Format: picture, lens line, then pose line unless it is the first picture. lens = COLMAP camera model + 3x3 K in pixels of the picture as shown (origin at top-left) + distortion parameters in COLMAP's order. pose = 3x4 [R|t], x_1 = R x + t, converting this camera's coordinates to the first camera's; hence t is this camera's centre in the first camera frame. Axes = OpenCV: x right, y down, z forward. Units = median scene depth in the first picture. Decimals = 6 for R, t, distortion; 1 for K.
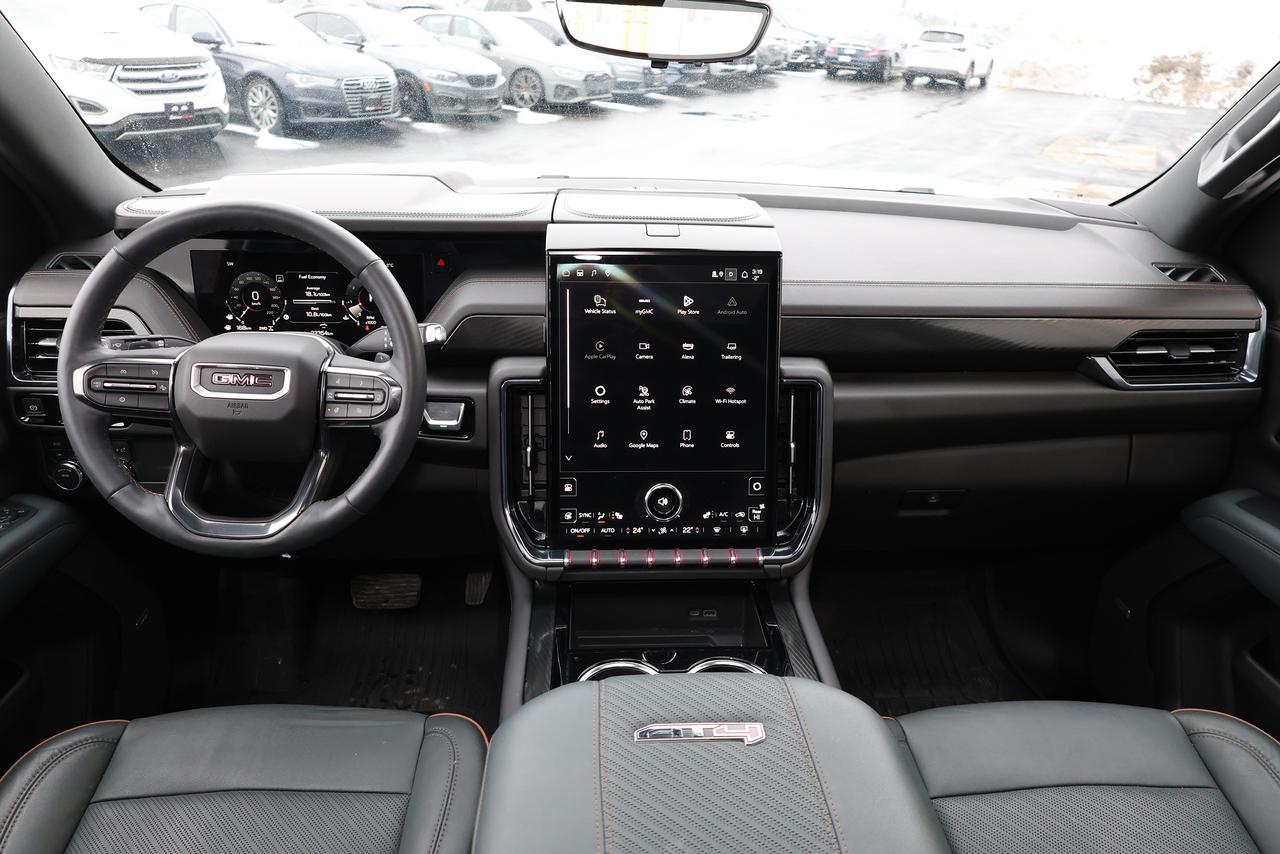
lens RADIAL K [[888.7, 0, 640.0], [0, 888.7, 427.0], [0, 0, 1]] dist [0.000530, 0.000164]
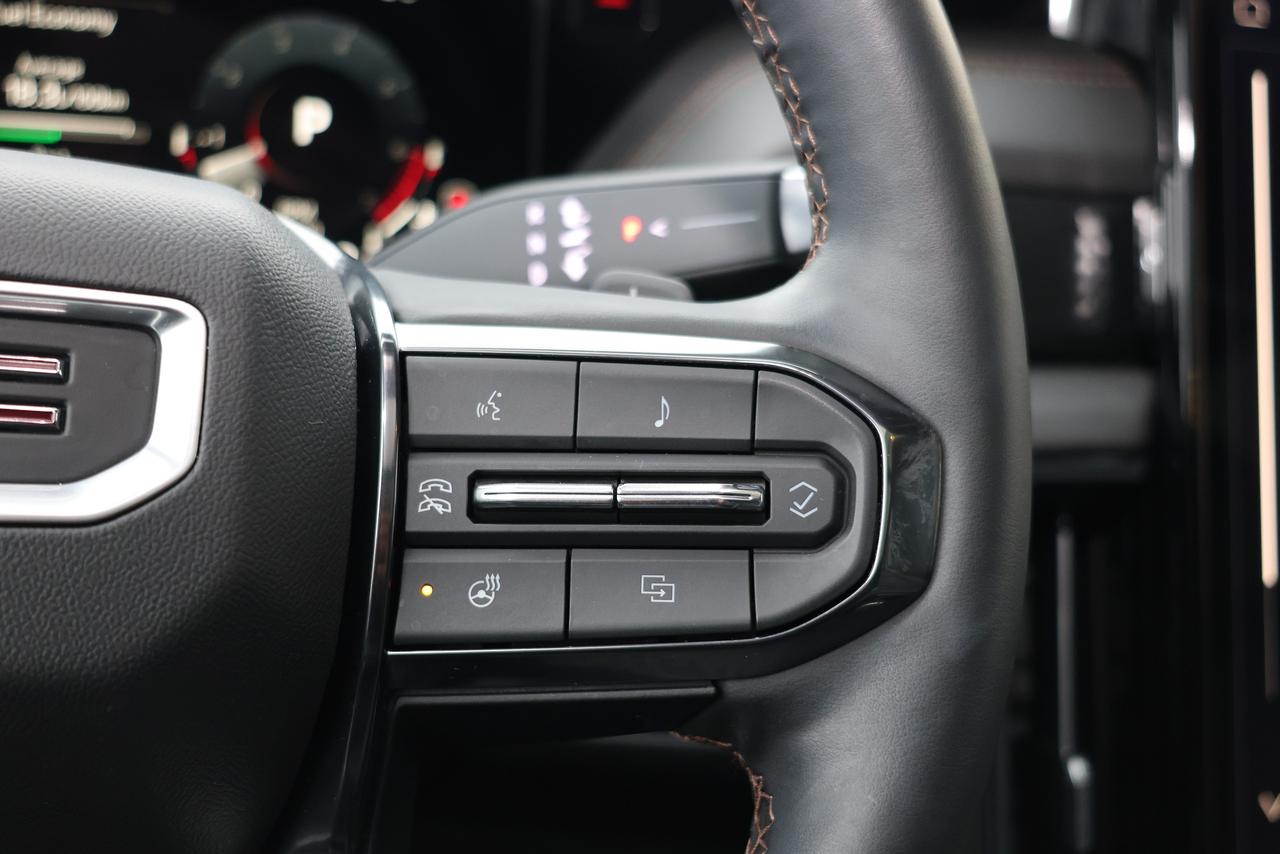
lens RADIAL K [[1553.8, 0, 640.0], [0, 1553.8, 427.0], [0, 0, 1]] dist [0.001266, 0.019773]
pose [[0.978073, -0.000043, 0.208263, -0.370601], [0.028069, 0.990904, -0.131614, -0.010687], [-0.206363, 0.134574, 0.969177, 0.729935]]
